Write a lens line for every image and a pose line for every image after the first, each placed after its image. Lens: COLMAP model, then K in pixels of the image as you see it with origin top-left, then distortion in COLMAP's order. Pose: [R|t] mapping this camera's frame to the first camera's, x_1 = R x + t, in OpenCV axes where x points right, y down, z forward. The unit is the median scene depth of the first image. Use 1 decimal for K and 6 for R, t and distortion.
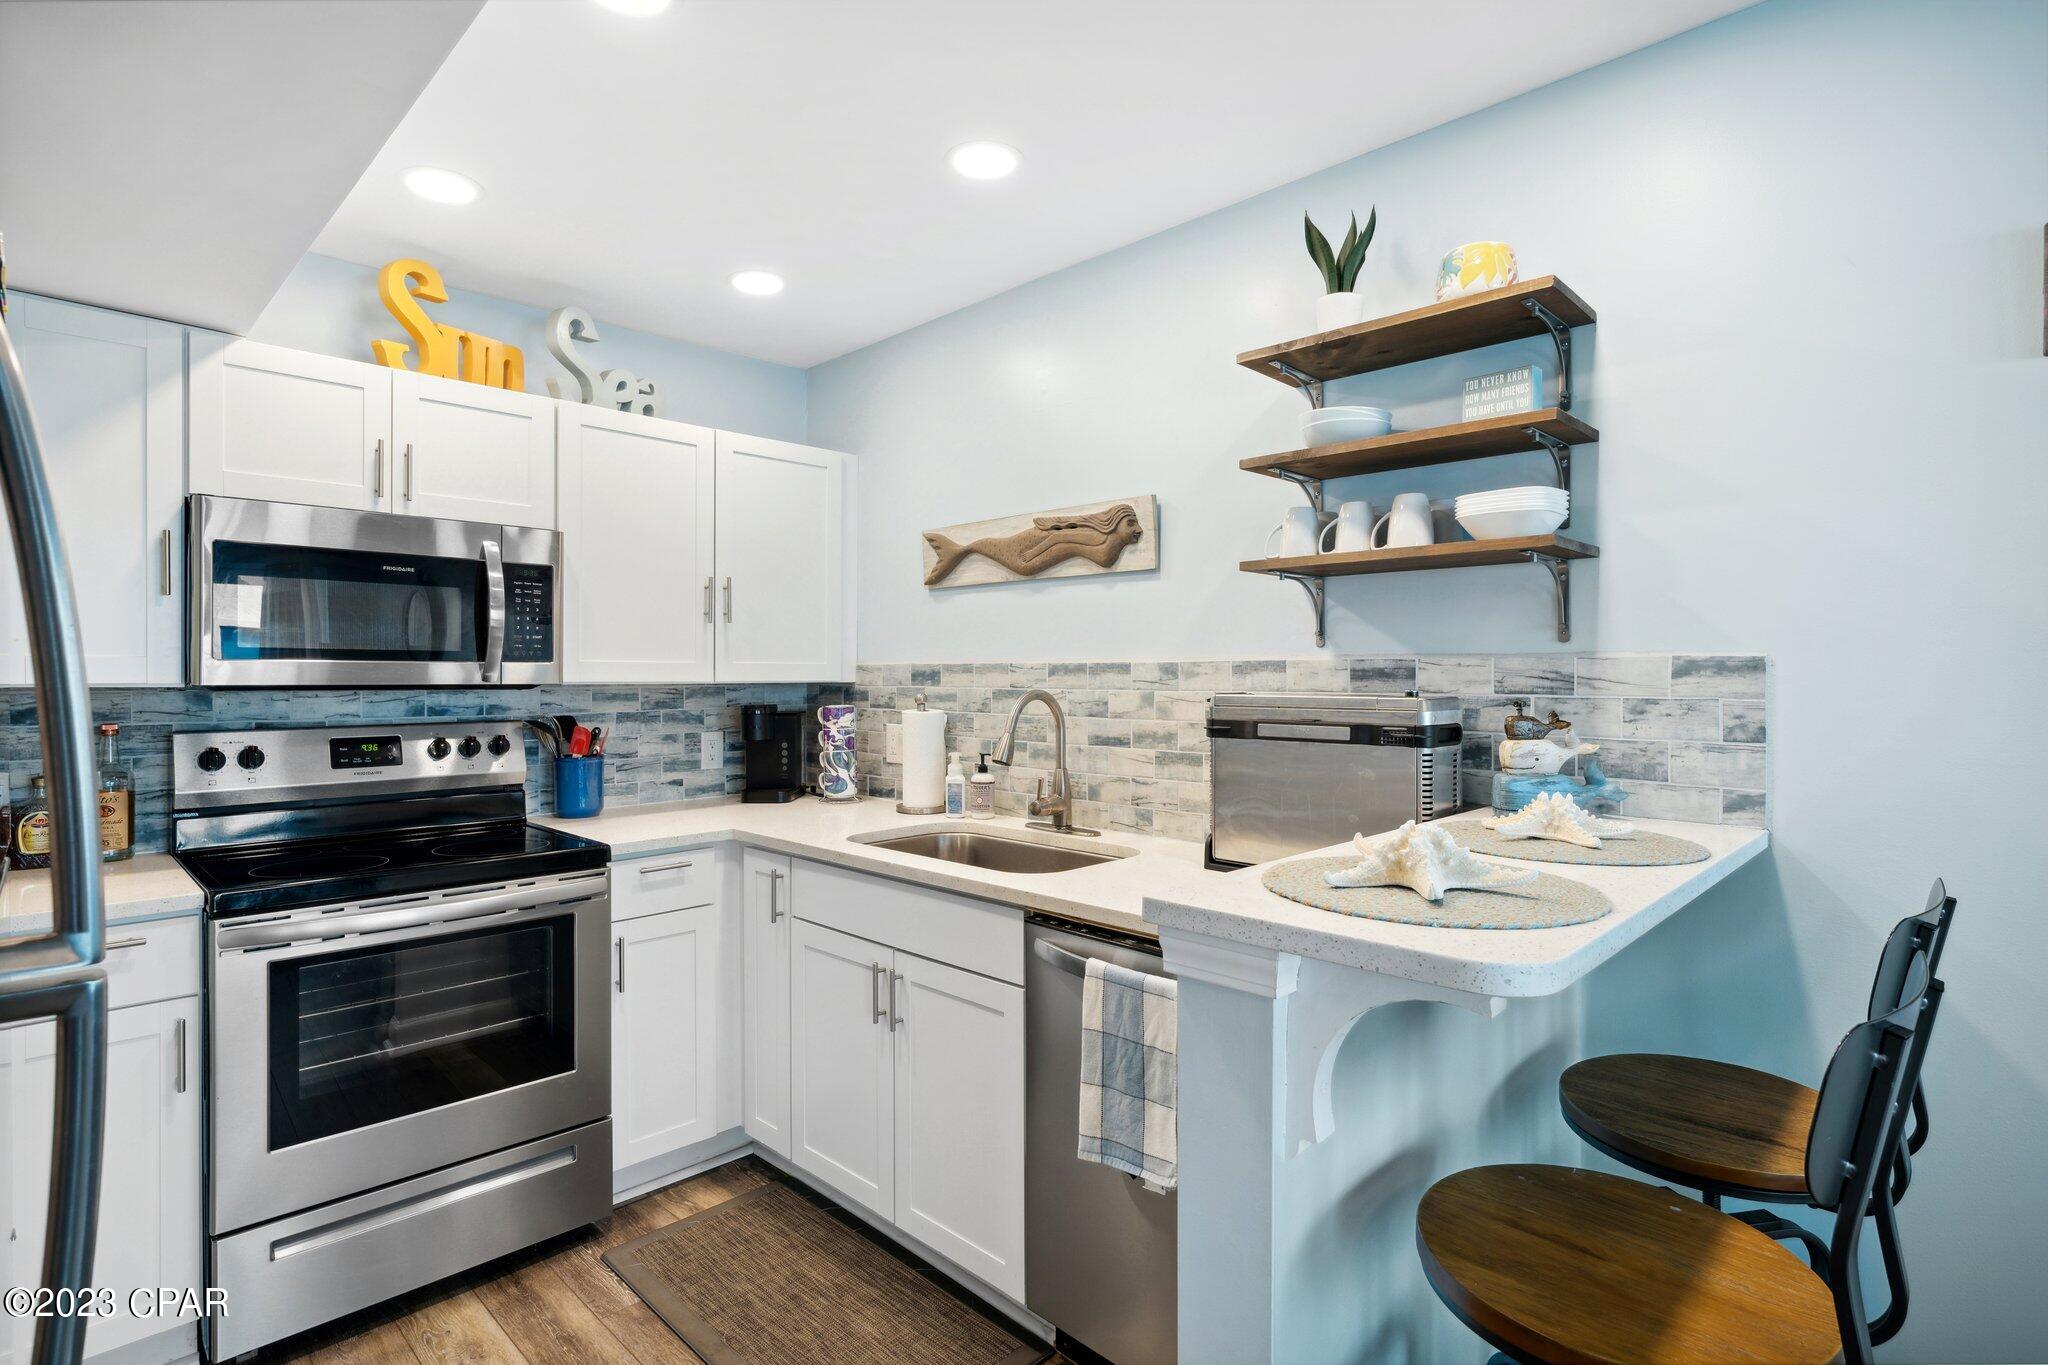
lens RADIAL K [[1027.6, 0, 1012.5], [0, 1027.6, 678.6], [0, 0, 1]] dist [0.004455, -0.000092]
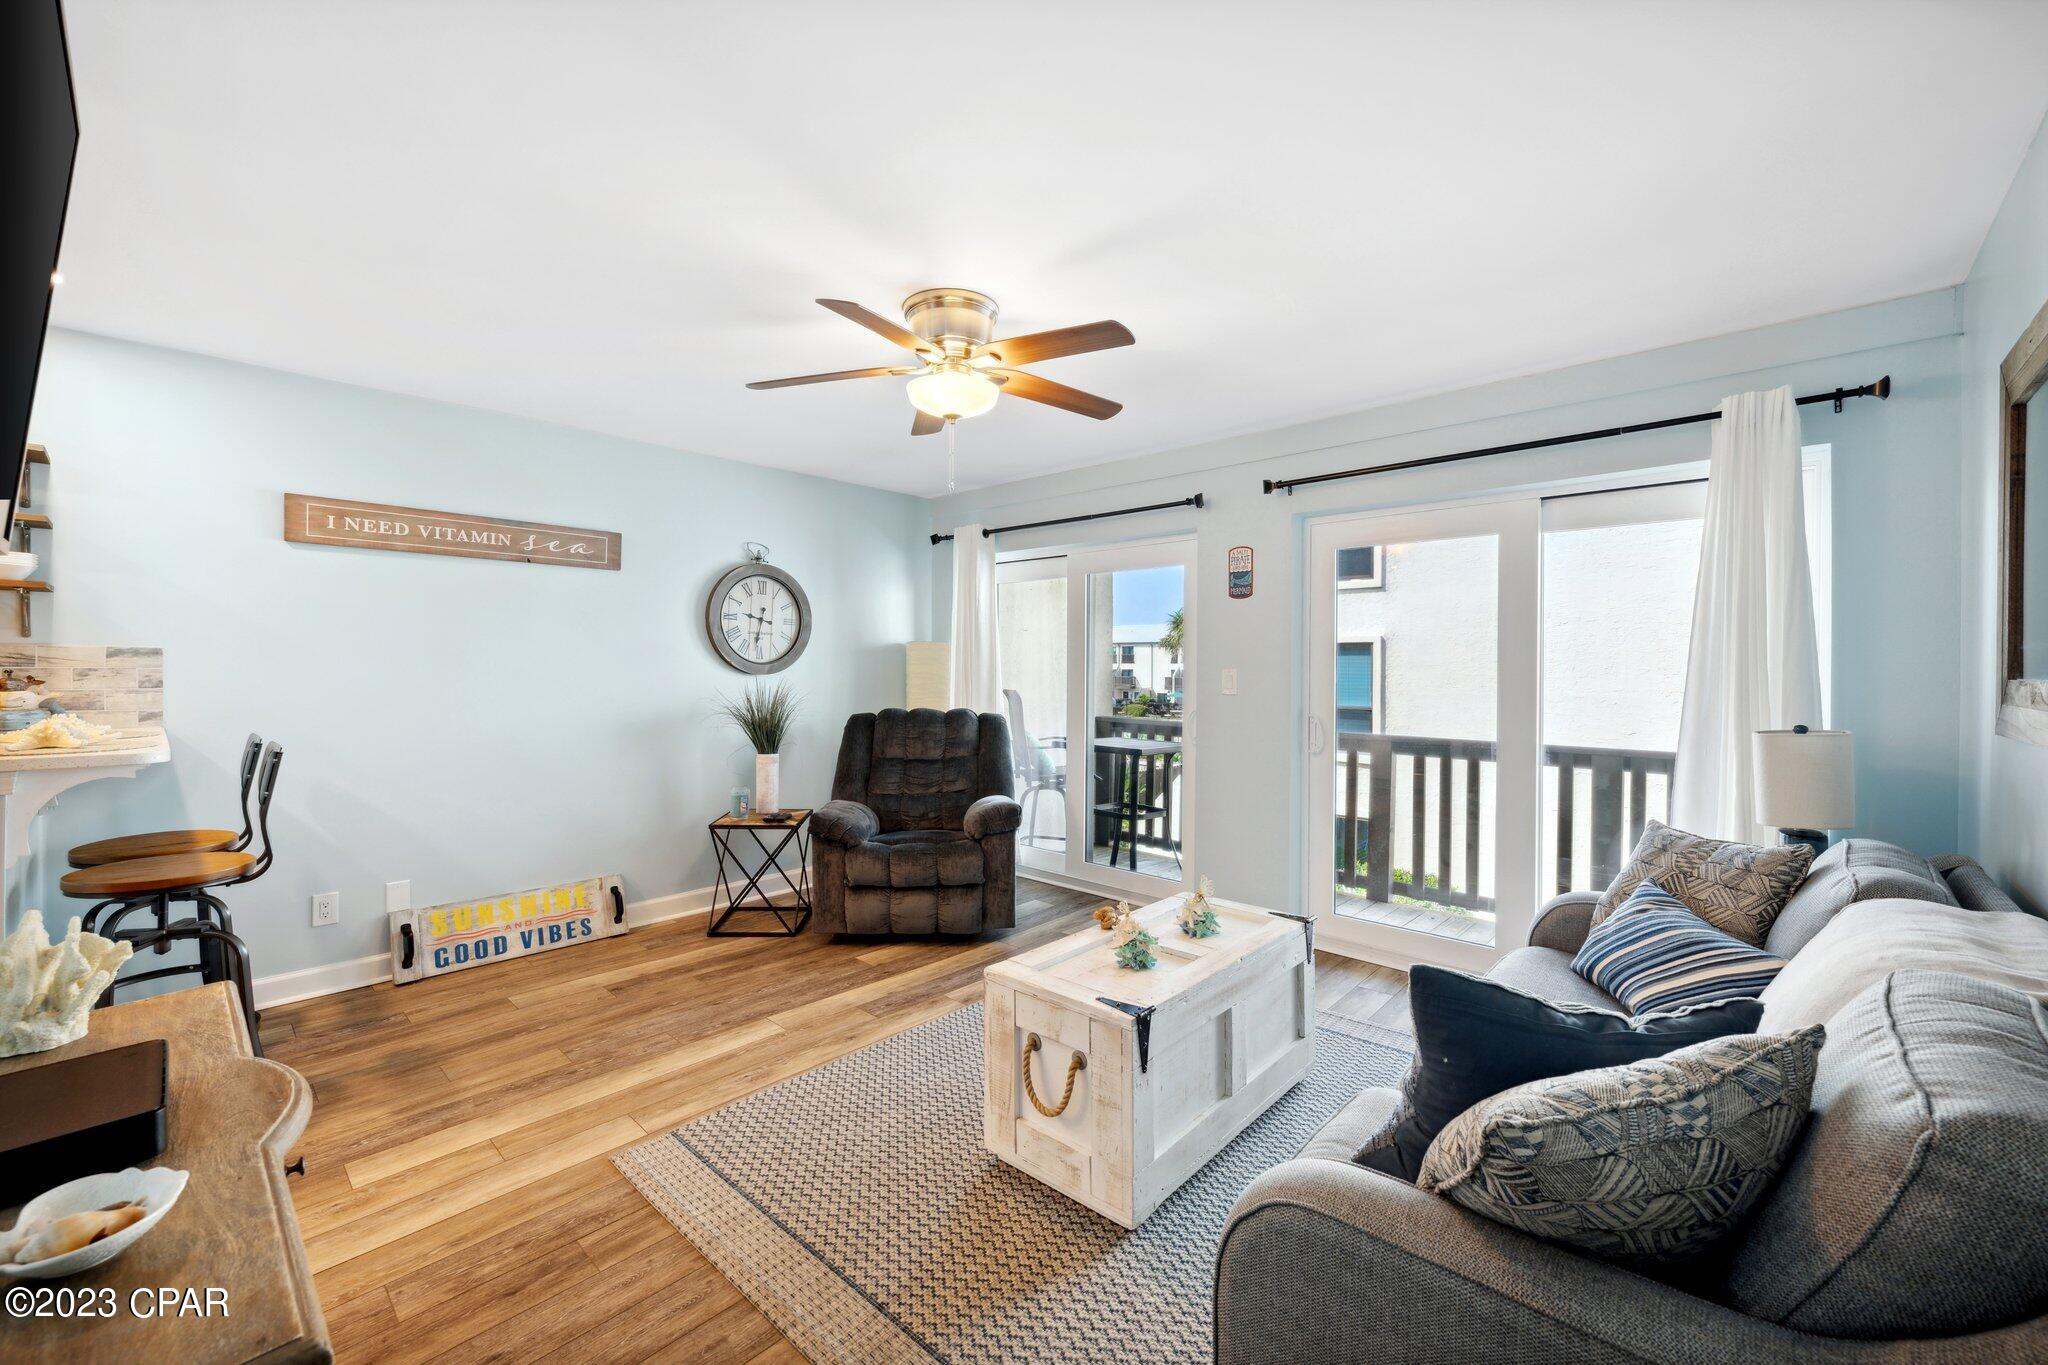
lens RADIAL K [[800.8, 0, 1036.7], [0, 800.8, 679.7], [0, 0, 1]] dist [0.000293, -0.000095]
pose [[-0.045409, -0.016909, 0.998825, -0.679695], [-0.000661, 0.999857, 0.016897, 0.010032], [-0.998968, 0.000107, -0.045414, -0.502519]]
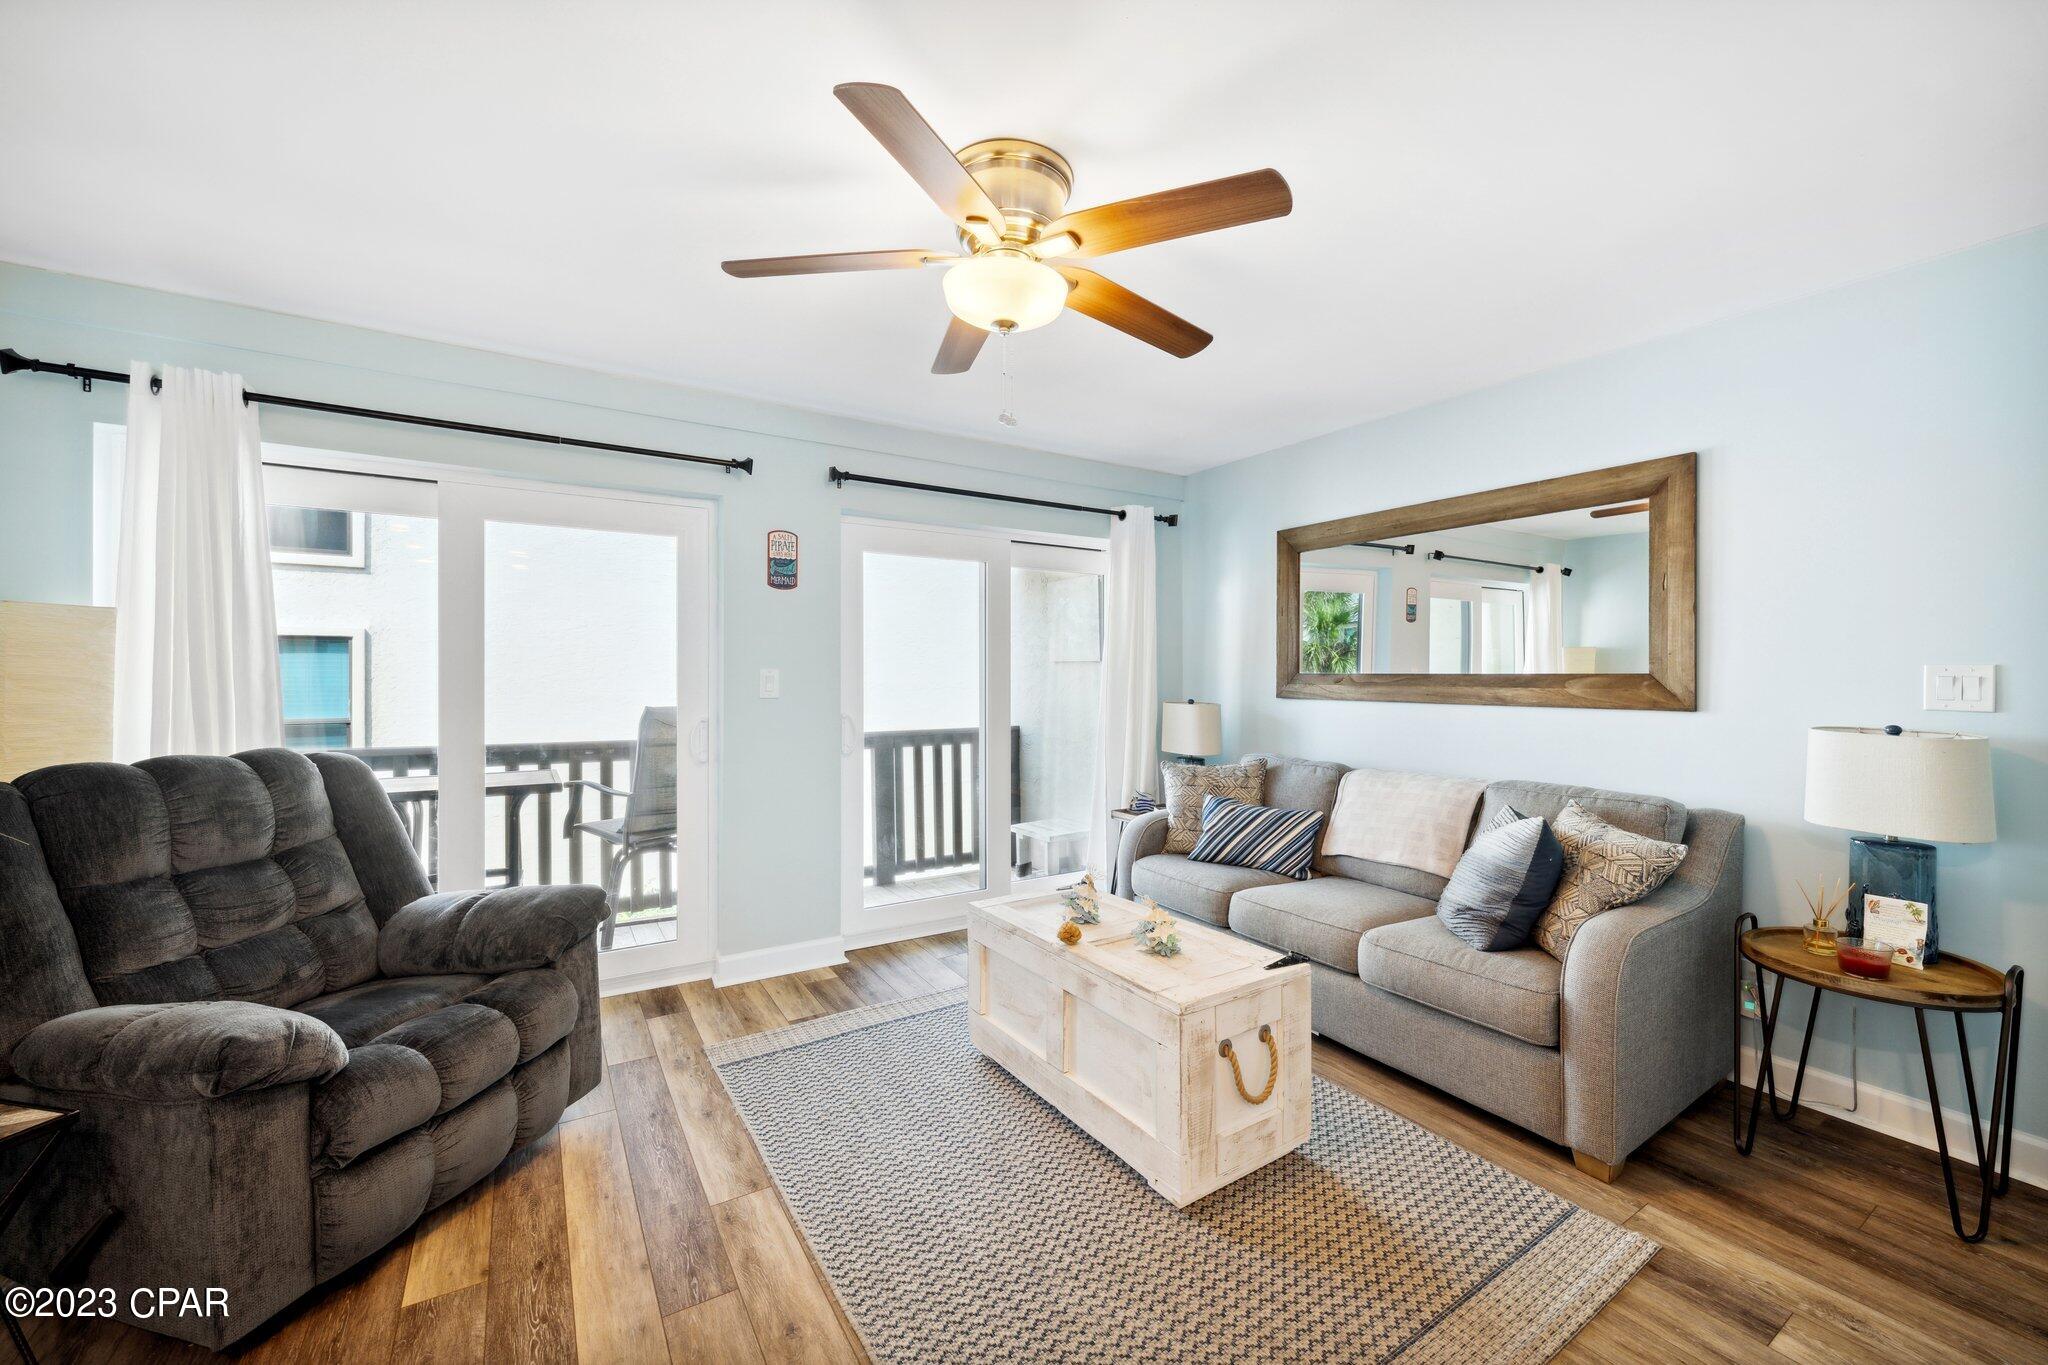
lens RADIAL K [[800.8, 0, 1020.1], [0, 800.8, 680.2], [0, 0, 1]] dist [0.000293, -0.000095]
pose [[-0.973163, -0.006503, 0.230026, 0.117025], [-0.003334, 0.999894, 0.014163, 0.014024], [-0.230094, 0.013016, -0.973081, 0.255912]]
